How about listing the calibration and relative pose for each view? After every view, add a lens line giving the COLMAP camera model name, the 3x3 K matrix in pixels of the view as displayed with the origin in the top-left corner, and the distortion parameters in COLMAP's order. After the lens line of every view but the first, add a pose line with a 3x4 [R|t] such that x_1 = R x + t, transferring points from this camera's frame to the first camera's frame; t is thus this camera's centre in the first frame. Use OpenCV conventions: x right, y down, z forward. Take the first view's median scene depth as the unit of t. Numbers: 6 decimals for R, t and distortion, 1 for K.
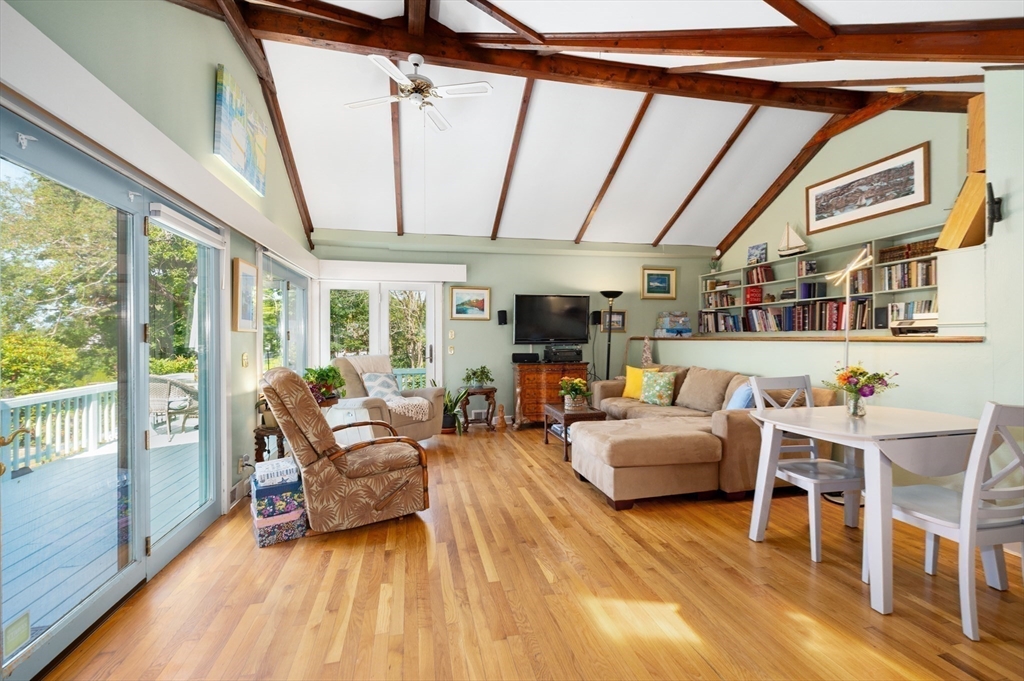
lens RADIAL K [[448.2, 0, 512.0], [0, 448.2, 340.5], [0, 0, 1]] dist [0.000902, -0.000052]
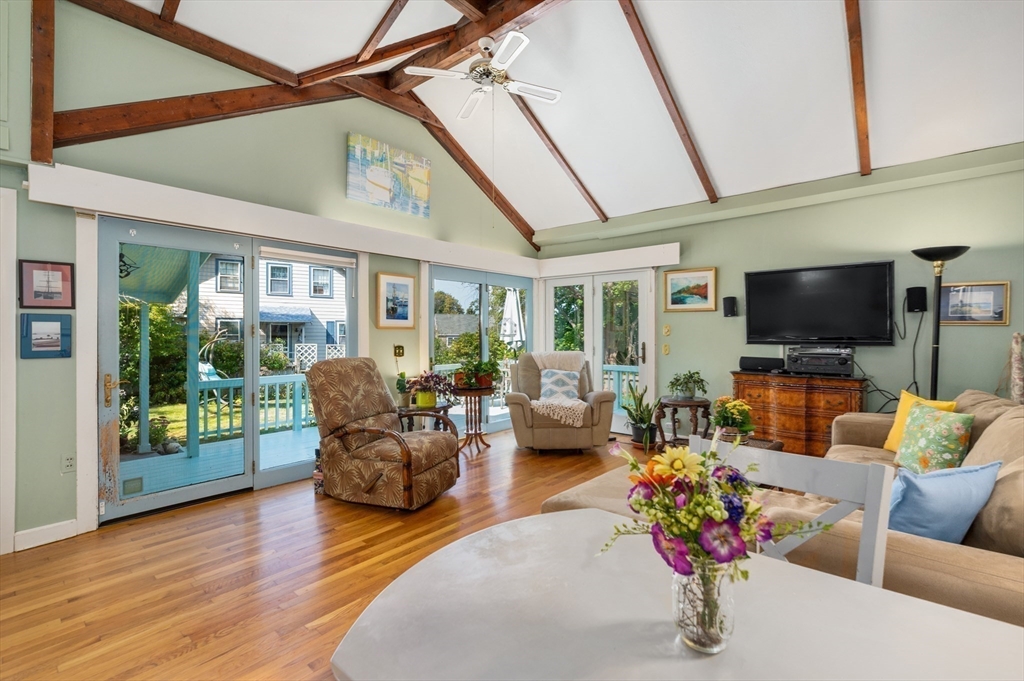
lens RADIAL K [[448.7, 0, 512.0], [0, 448.7, 331.8], [0, 0, 1]] dist [-0.001156, -0.000058]
pose [[0.595093, 0.002974, -0.803651, 0.397822], [-0.008021, 0.999965, -0.002239, -0.006602], [0.803617, 0.007778, 0.595096, 0.321272]]
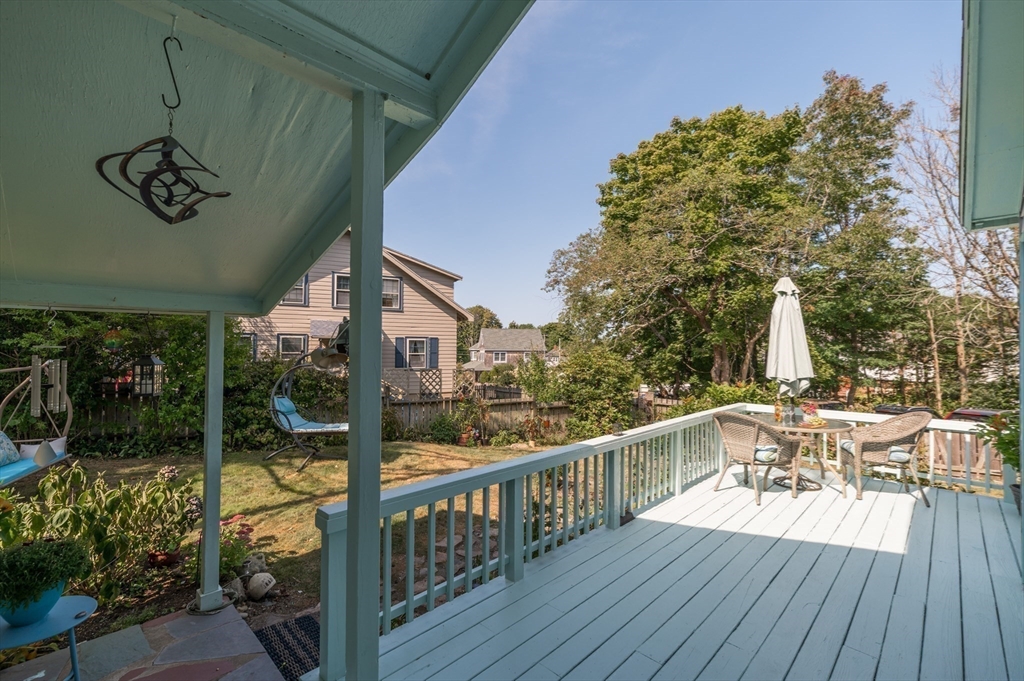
lens RADIAL K [[440.7, 0, 509.2], [0, 440.7, 338.8], [0, 0, 1]] dist [0.009087, 0.000246]
pose [[0.534838, -0.007793, -0.844919, -0.380203], [-0.011665, 0.999794, -0.016605, -0.039258], [0.844874, 0.018737, 0.534637, 0.257160]]
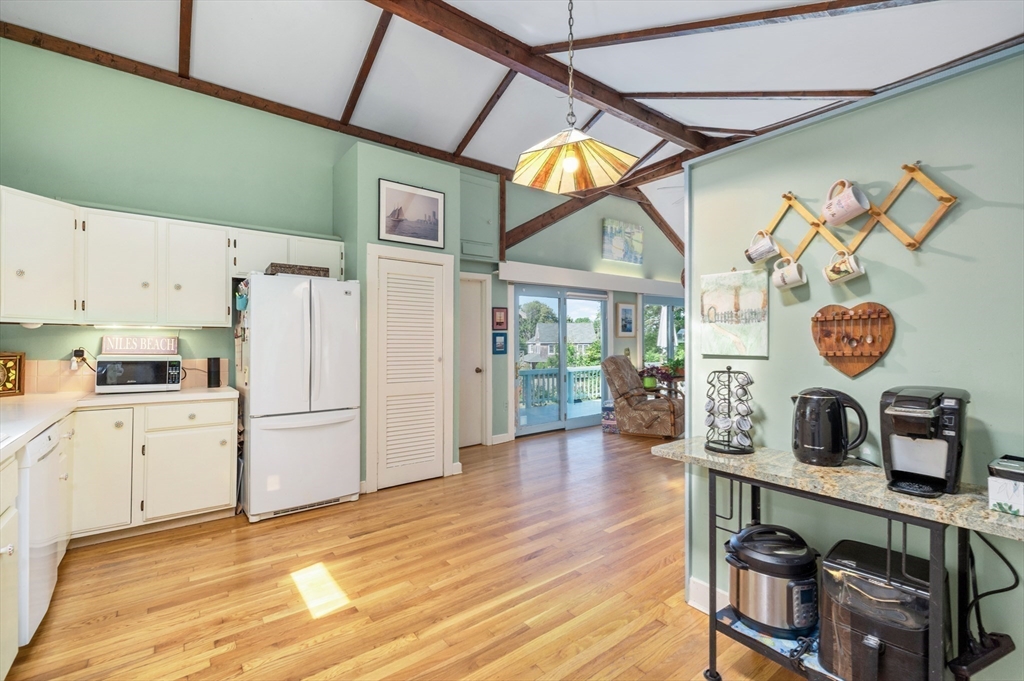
lens RADIAL K [[448.2, 0, 512.0], [0, 448.2, 340.5], [0, 0, 1]] dist [0.000902, -0.000052]
pose [[0.423507, -0.000279, -0.905893, 0.631383], [0.000479, 1.000000, -0.000084, -0.005011], [0.905893, -0.000399, 0.423507, -0.191421]]
